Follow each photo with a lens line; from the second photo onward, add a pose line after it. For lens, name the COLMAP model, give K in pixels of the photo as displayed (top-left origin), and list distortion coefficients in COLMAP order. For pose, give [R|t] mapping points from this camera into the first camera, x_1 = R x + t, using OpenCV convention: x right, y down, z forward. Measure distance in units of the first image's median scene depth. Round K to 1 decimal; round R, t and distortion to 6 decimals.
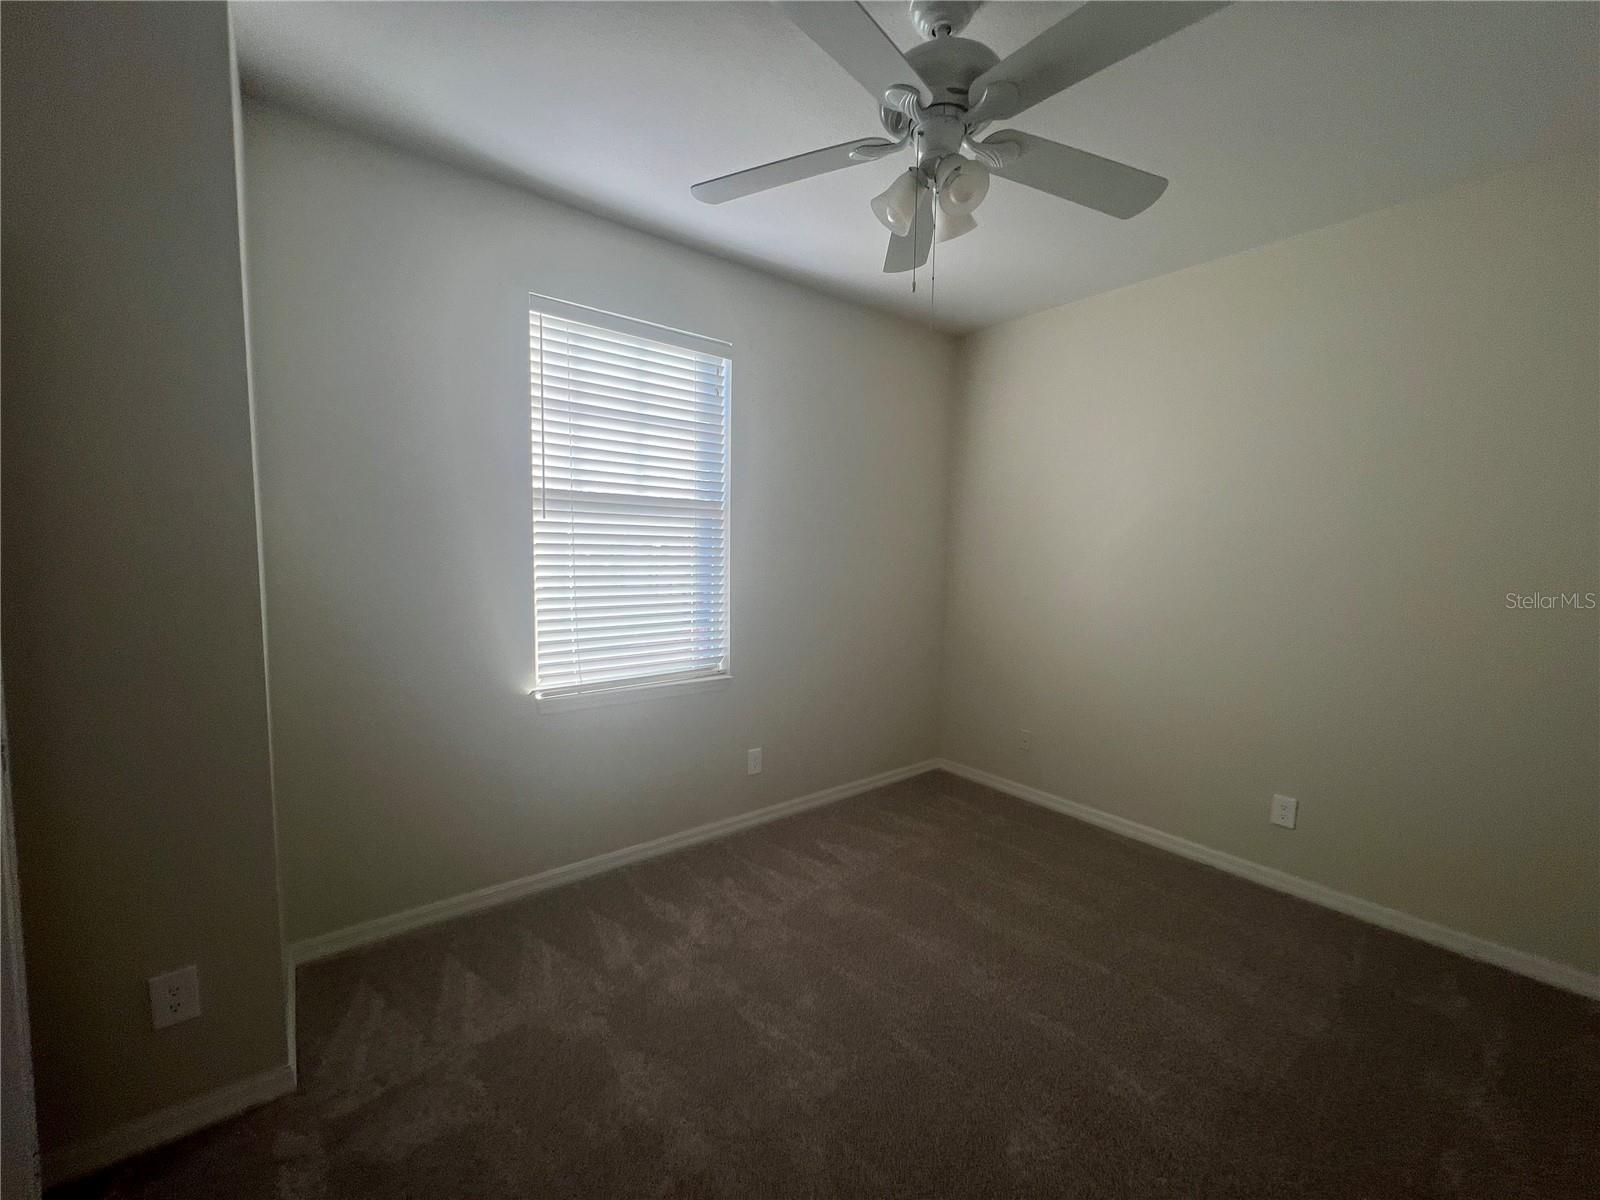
lens RADIAL K [[641.7, 0, 804.3], [0, 641.7, 599.8], [0, 0, 1]] dist [0.000583, 0.000324]
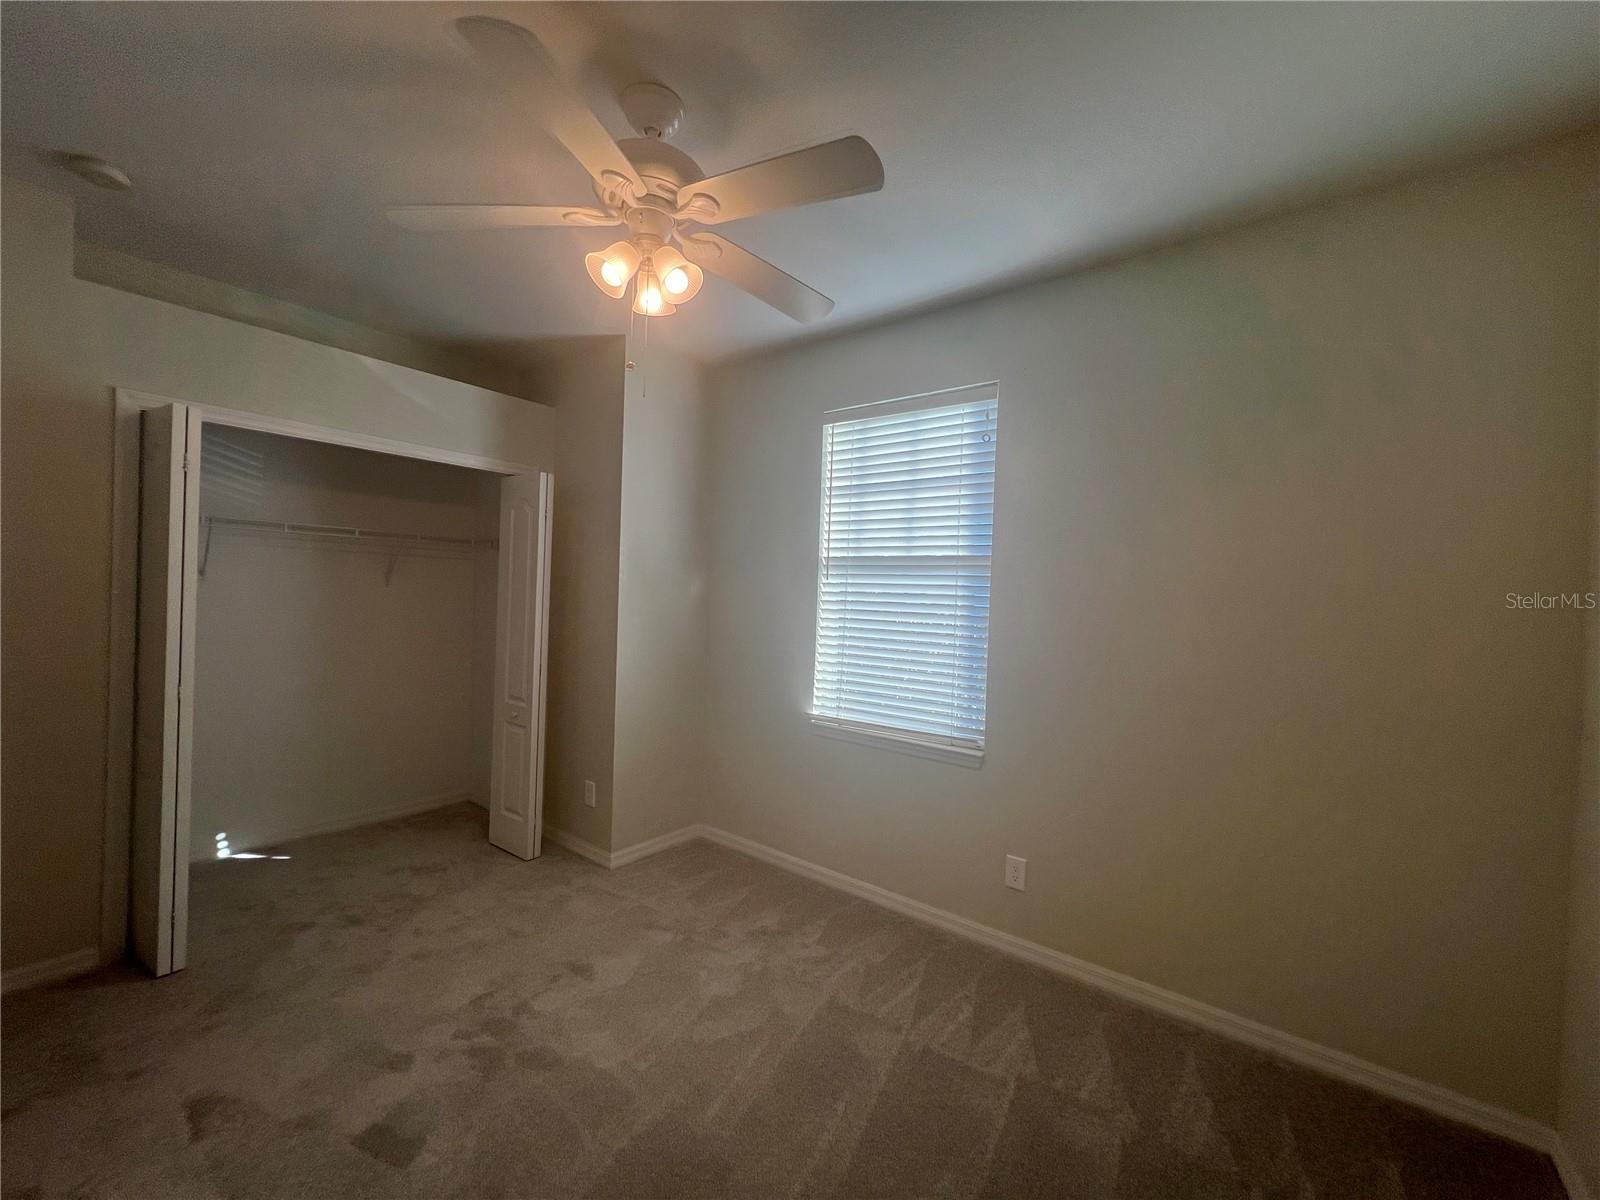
lens RADIAL K [[641.7, 0, 798.5], [0, 641.7, 603.7], [0, 0, 1]] dist [0.000583, 0.000324]
pose [[0.222814, 0.002658, -0.974857, 0.960933], [-0.106289, 0.994101, -0.021583, -0.054977], [0.969049, 0.108425, 0.221782, 0.777634]]
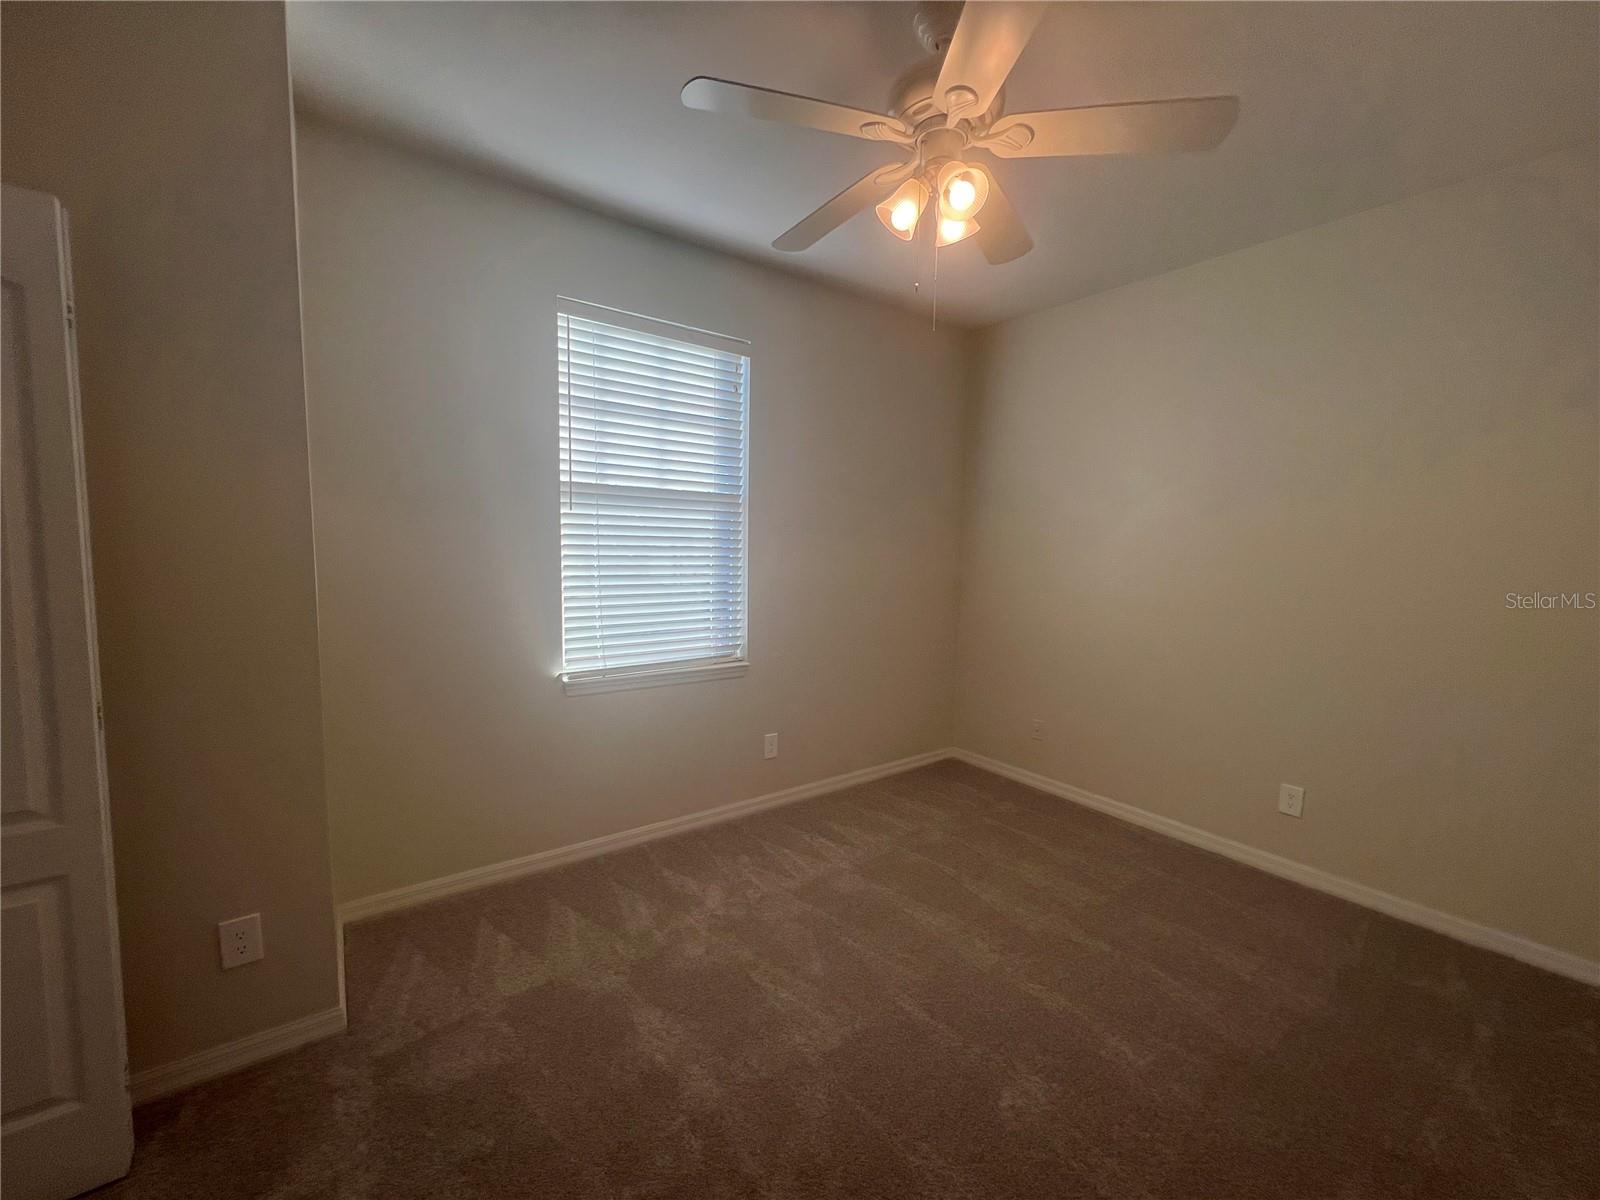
lens RADIAL K [[641.7, 0, 803.5], [0, 641.7, 600.6], [0, 0, 1]] dist [0.000583, 0.000324]
pose [[0.999264, 0.004991, -0.038022, 0.019834], [-0.004714, 0.999962, 0.007369, 0.013838], [0.038057, -0.007184, 0.999250, -0.046052]]
